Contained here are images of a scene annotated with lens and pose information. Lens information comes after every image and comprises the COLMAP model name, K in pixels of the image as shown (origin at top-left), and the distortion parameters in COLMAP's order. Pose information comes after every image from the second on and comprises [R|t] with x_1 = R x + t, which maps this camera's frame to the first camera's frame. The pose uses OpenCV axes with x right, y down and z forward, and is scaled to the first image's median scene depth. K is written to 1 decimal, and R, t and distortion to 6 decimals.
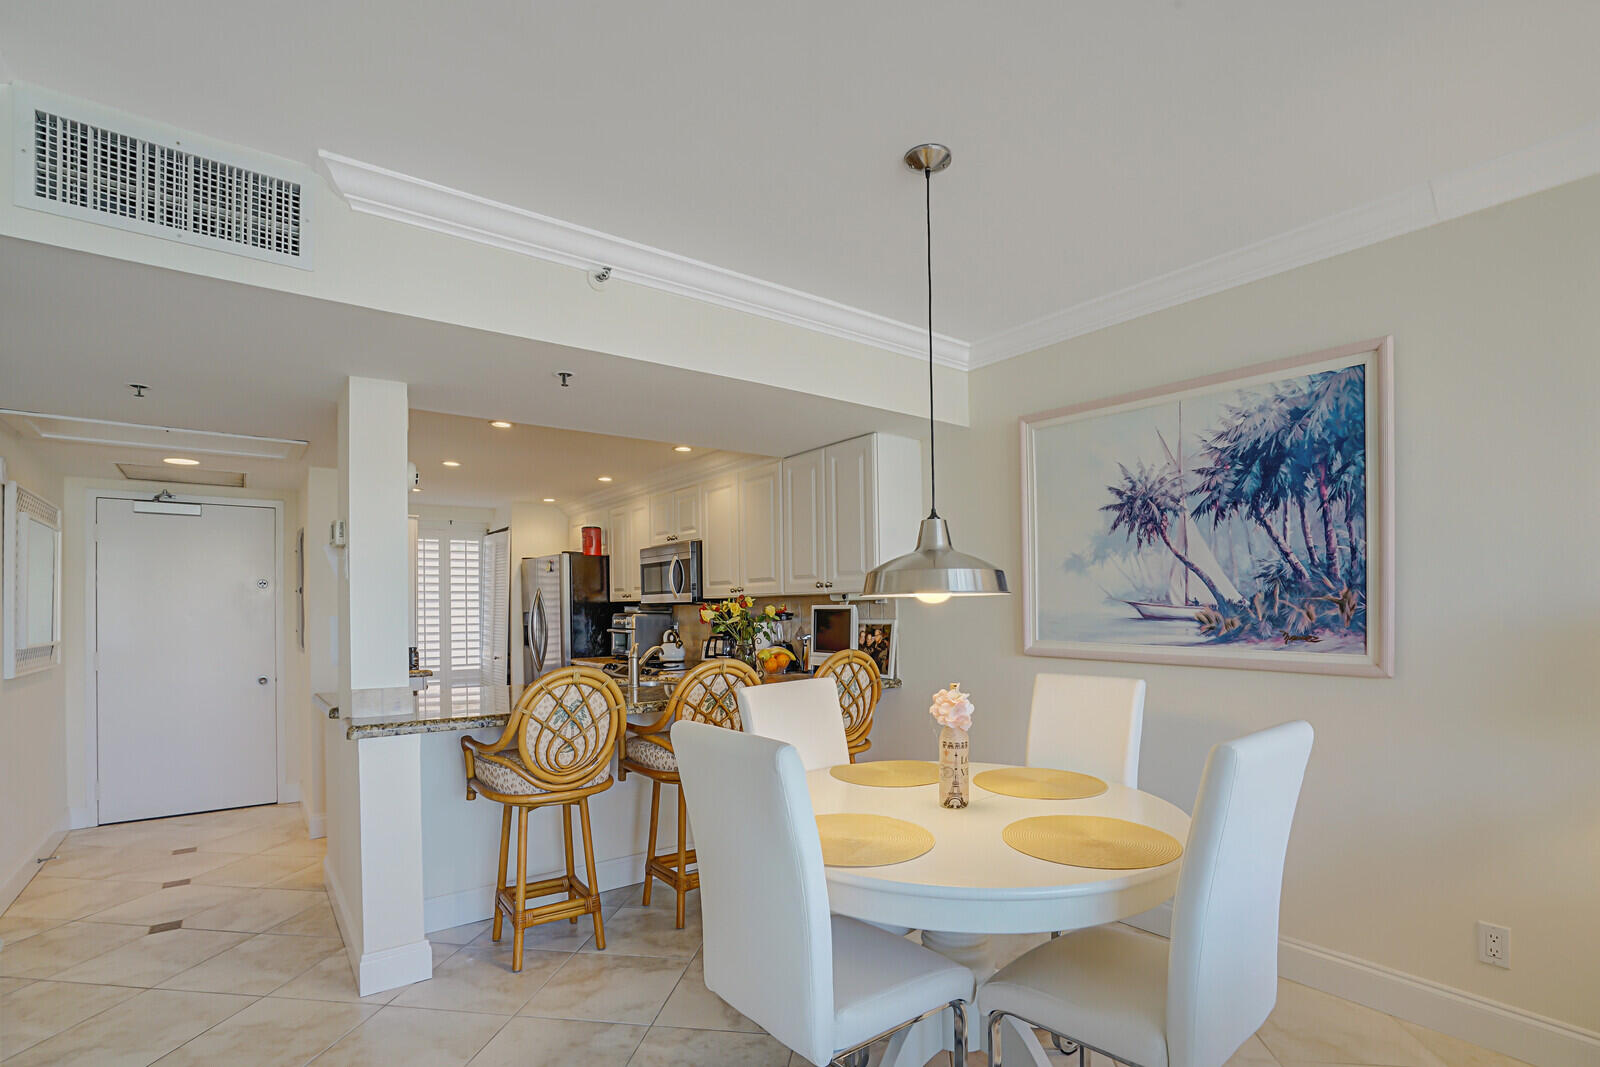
lens RADIAL K [[752.7, 0, 803.6], [0, 752.7, 603.9], [0, 0, 1]] dist [-0.060188, 0.025288]
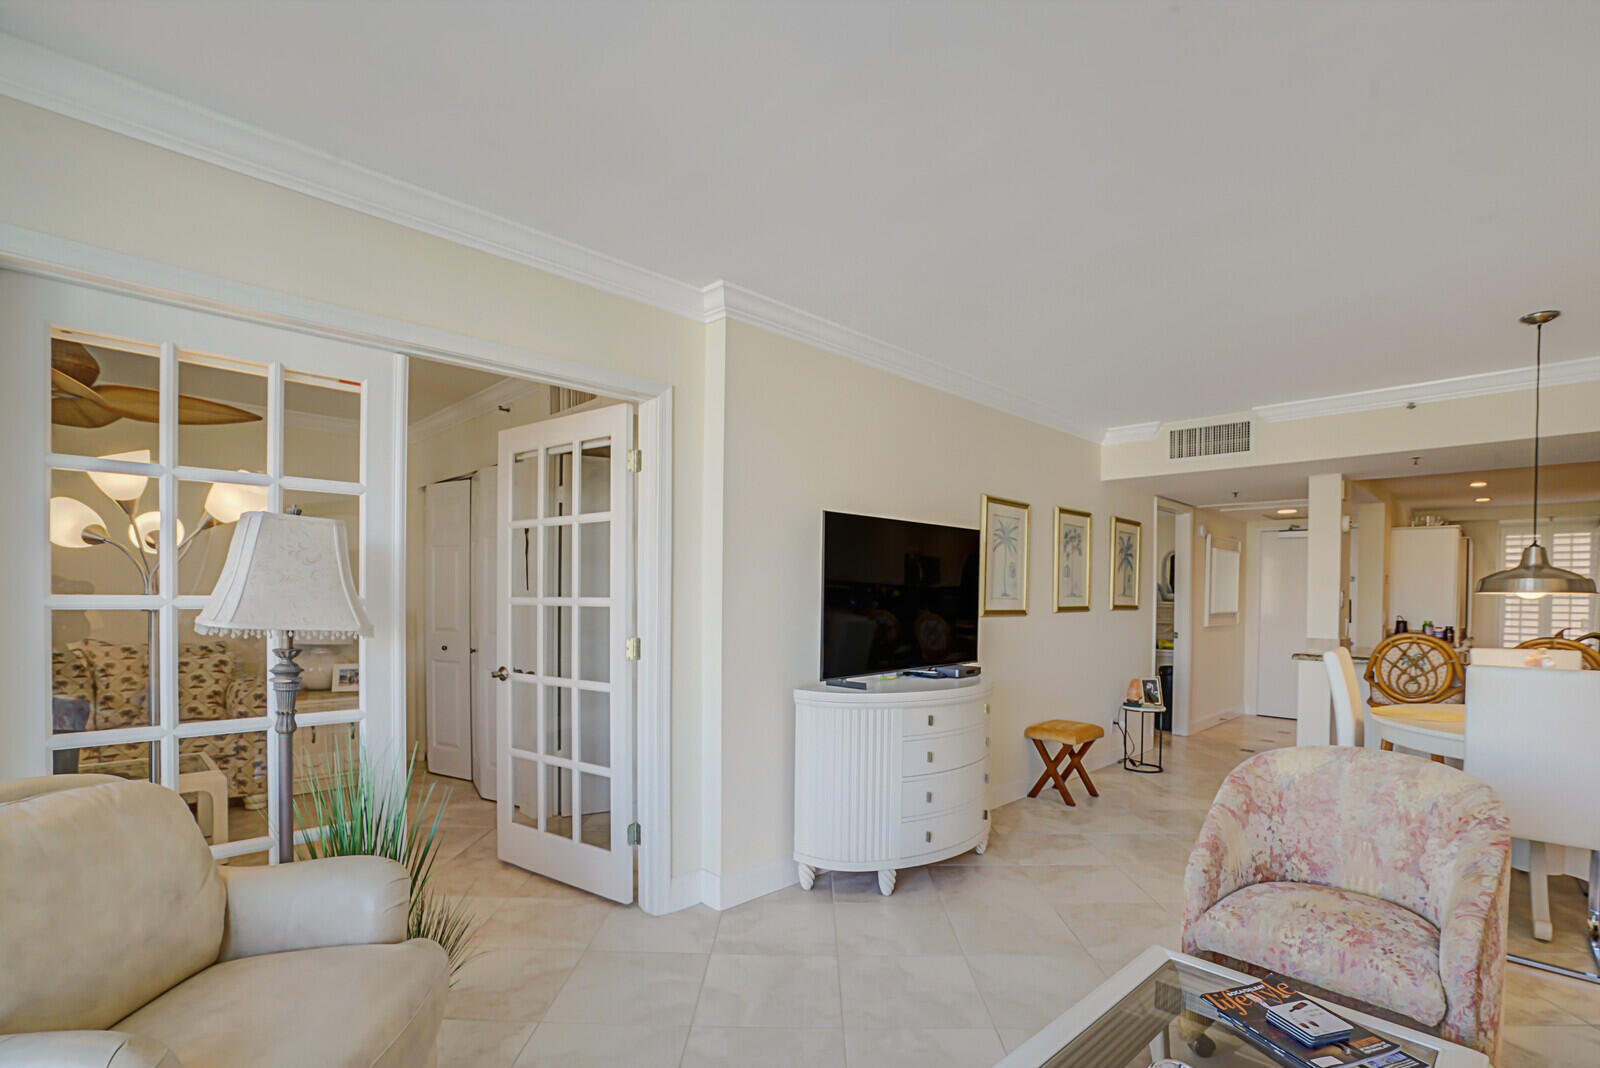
lens RADIAL K [[752.7, 0, 803.6], [0, 752.7, 604.4], [0, 0, 1]] dist [-0.060188, 0.025288]
pose [[0.126204, 0.025574, -0.991675, 1.133980], [-0.004640, 0.999672, 0.025190, -0.014900], [0.991993, 0.001422, 0.126281, -0.562977]]
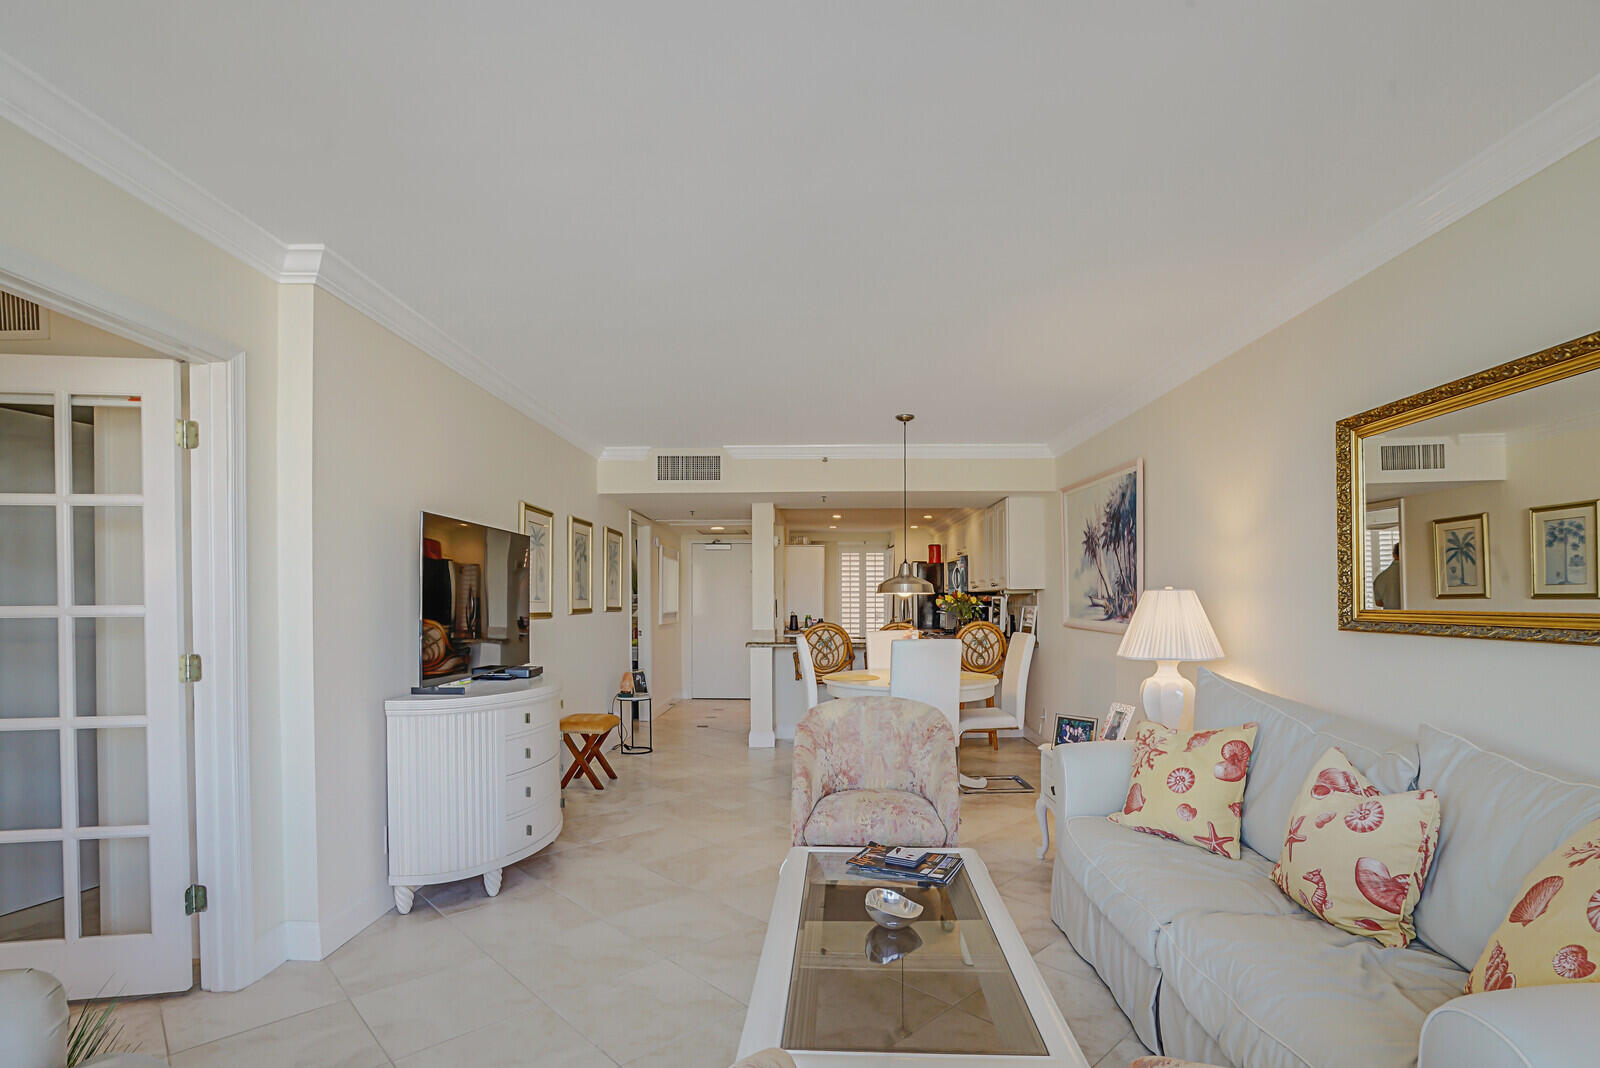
lens RADIAL K [[770.9, 0, 803.2], [0, 770.9, 607.4], [0, 0, 1]] dist [-0.064708, 0.027901]
pose [[0.781781, 0.013931, -0.623398, 1.125614], [-0.002140, 0.999804, 0.019660, -0.010658], [0.623550, -0.014036, 0.781658, -0.914337]]
